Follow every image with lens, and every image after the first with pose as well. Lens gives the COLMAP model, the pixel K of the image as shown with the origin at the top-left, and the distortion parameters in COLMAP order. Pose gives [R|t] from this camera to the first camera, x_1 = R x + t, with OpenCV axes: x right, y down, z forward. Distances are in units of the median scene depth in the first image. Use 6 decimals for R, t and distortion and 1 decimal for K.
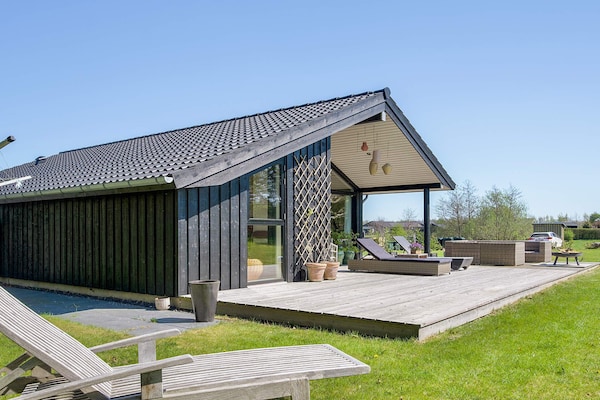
lens RADIAL K [[555.2, 0, 300.0], [0, 555.2, 200.0], [0, 0, 1]] dist [0.003736, -0.000192]
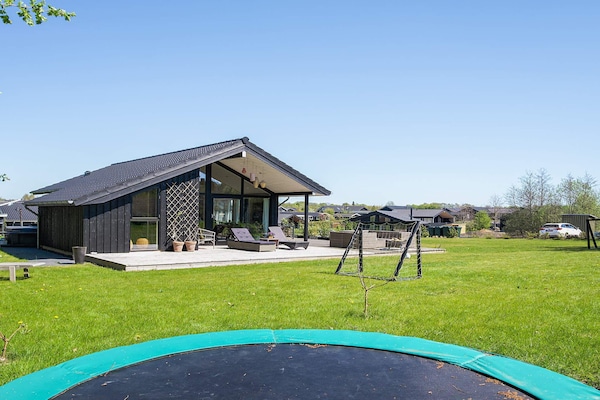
lens RADIAL K [[590.6, 0, 300.0], [0, 590.6, 200.0], [0, 0, 1]] dist [-0.001688, -0.008318]
pose [[0.962679, 0.011951, -0.270381, 0.804241], [-0.001772, 0.999282, 0.037859, -0.083997], [0.270639, -0.035967, 0.962009, -0.651283]]
